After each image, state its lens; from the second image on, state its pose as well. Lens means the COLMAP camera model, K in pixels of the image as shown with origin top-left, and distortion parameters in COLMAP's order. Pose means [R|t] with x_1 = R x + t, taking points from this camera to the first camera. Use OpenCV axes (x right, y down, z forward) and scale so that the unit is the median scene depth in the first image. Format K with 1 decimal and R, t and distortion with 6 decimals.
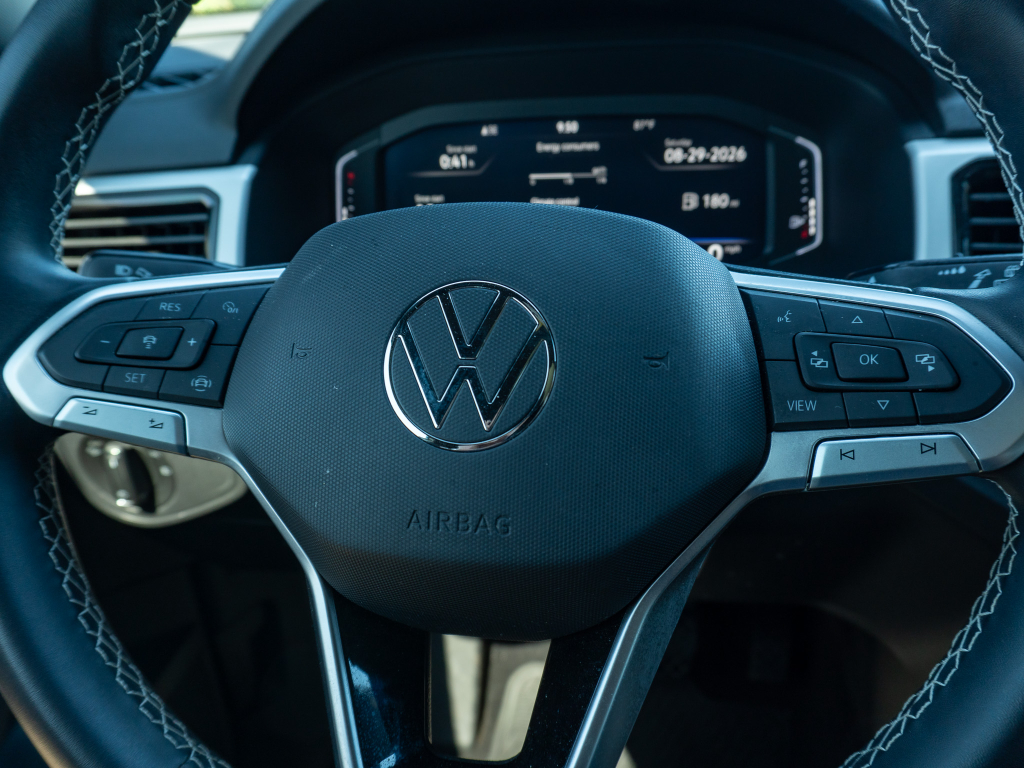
lens RADIAL K [[803.2, 0, 512.0], [0, 803.2, 384.0], [0, 0, 1]] dist [-0.022278, 0.004721]
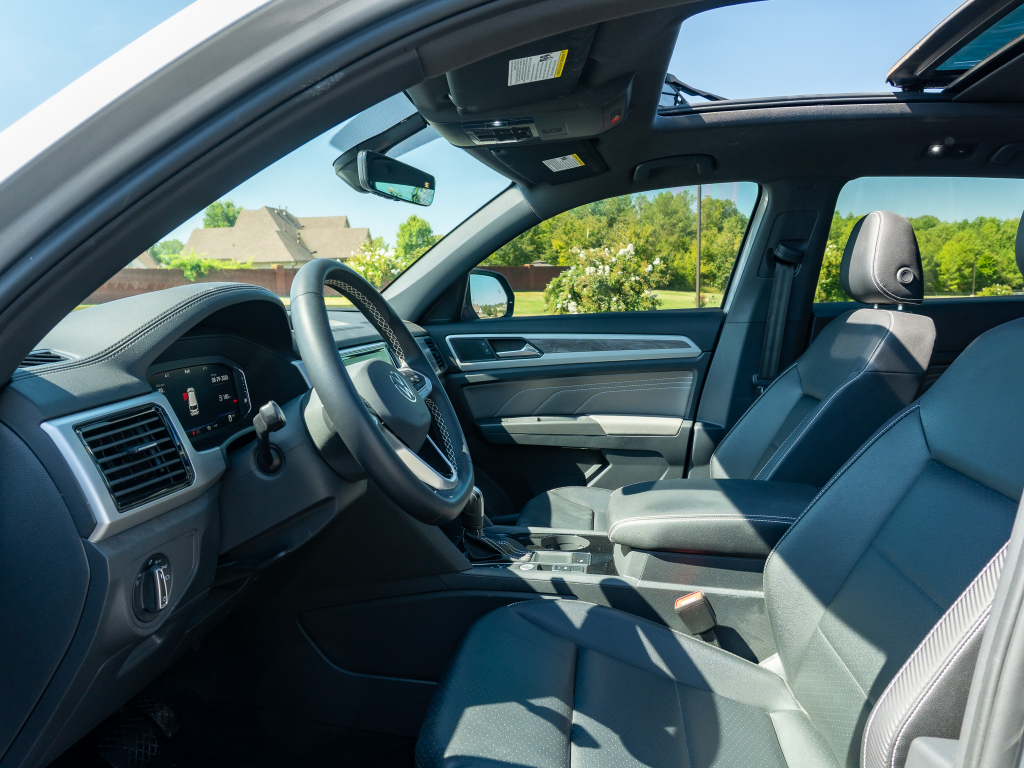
lens RADIAL K [[769.2, 0, 512.0], [0, 769.2, 384.0], [0, 0, 1]] dist [-0.020267, -0.001823]
pose [[-0.027355, -0.056016, 0.998055, -2.073808], [0.442590, 0.894555, 0.062338, -0.025472], [-0.896307, 0.443434, 0.000322, 0.212736]]
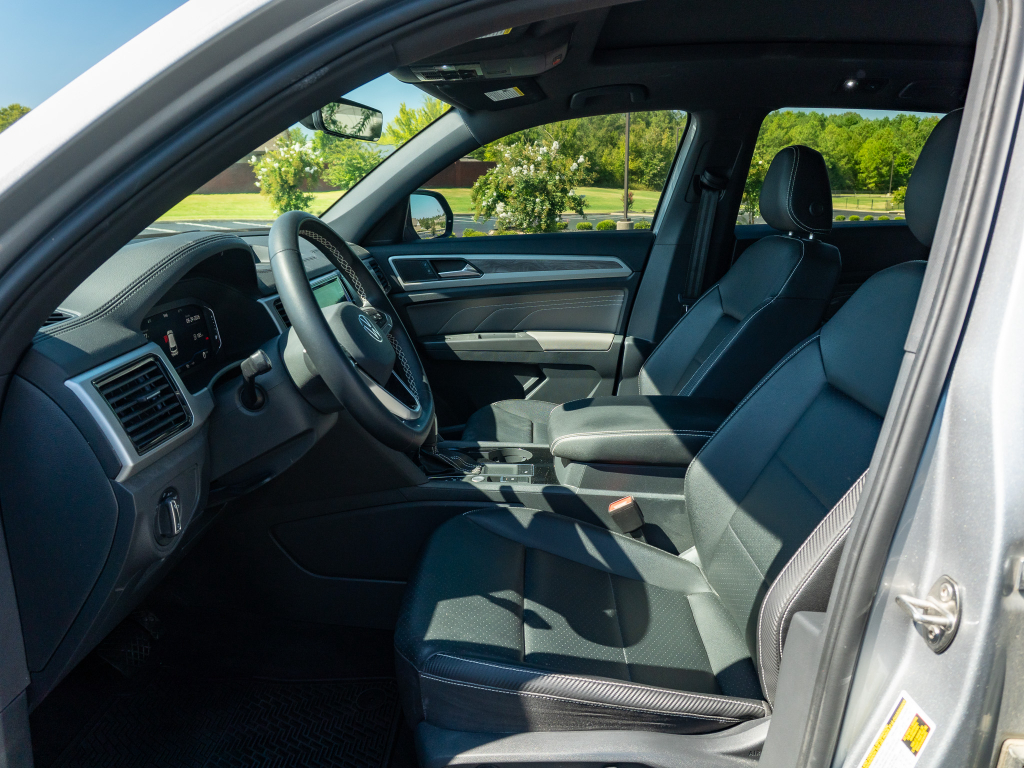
lens RADIAL K [[769.2, 0, 512.0], [0, 769.2, 384.0], [0, 0, 1]] dist [-0.020267, -0.001823]
pose [[-0.120817, -0.184612, 0.975357, -2.314790], [0.441138, 0.870219, 0.219355, -0.189576], [-0.889270, 0.456769, -0.023698, 0.234768]]
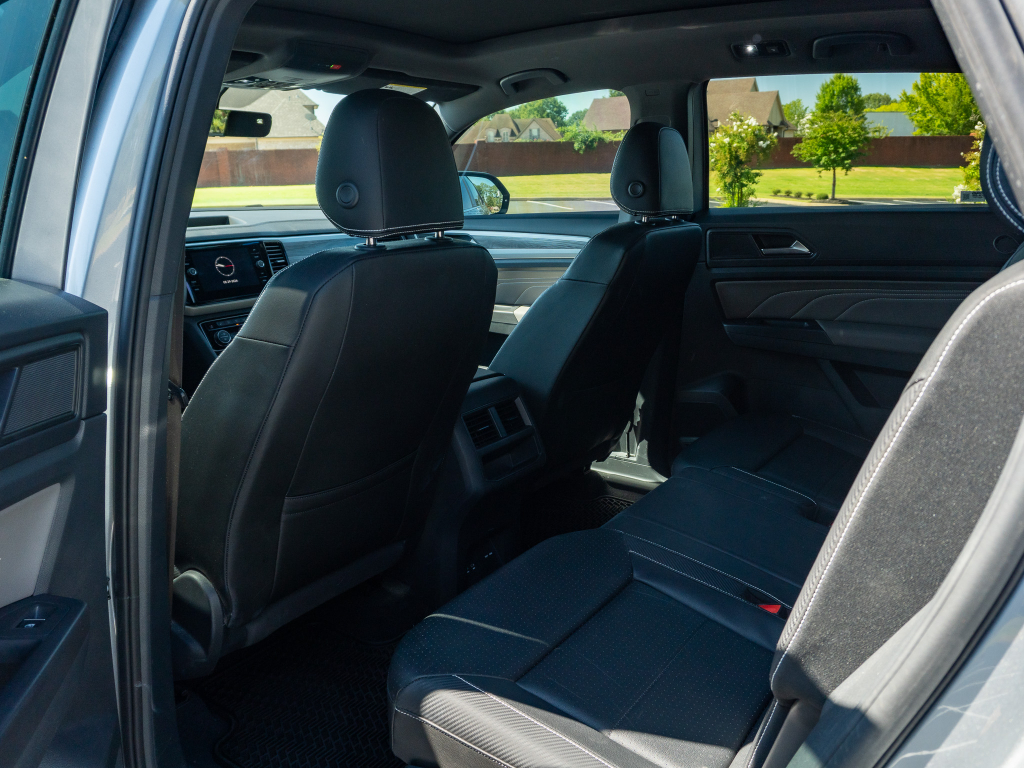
lens RADIAL K [[820.3, 0, 512.0], [0, 820.3, 384.0], [0, 0, 1]] dist [-0.034516, -0.004616]
pose [[0.457956, -0.168636, 0.872833, -2.384855], [0.372209, 0.928011, -0.015993, 1.156560], [-0.807302, 0.332201, 0.487756, -2.515144]]
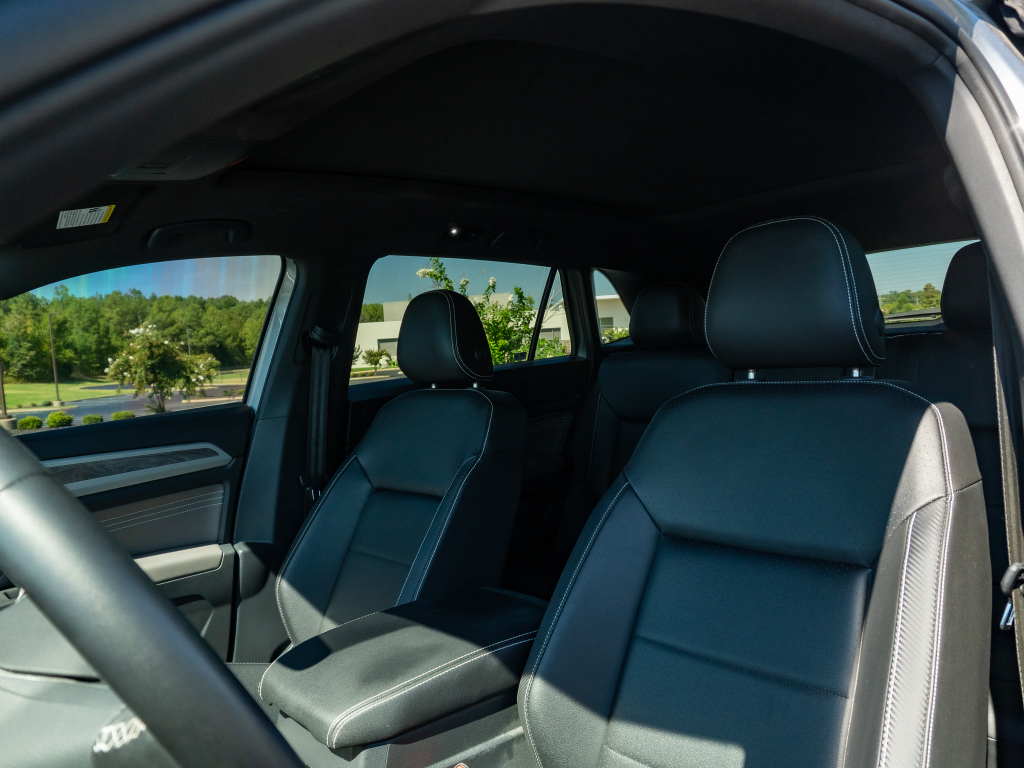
lens RADIAL K [[769.2, 0, 512.0], [0, 769.2, 384.0], [0, 0, 1]] dist [-0.020267, -0.001823]
pose [[-0.758347, 0.083777, 0.646445, -1.060847], [0.386595, 0.856274, 0.342547, -0.451138], [-0.524837, 0.509682, -0.681741, 0.738517]]
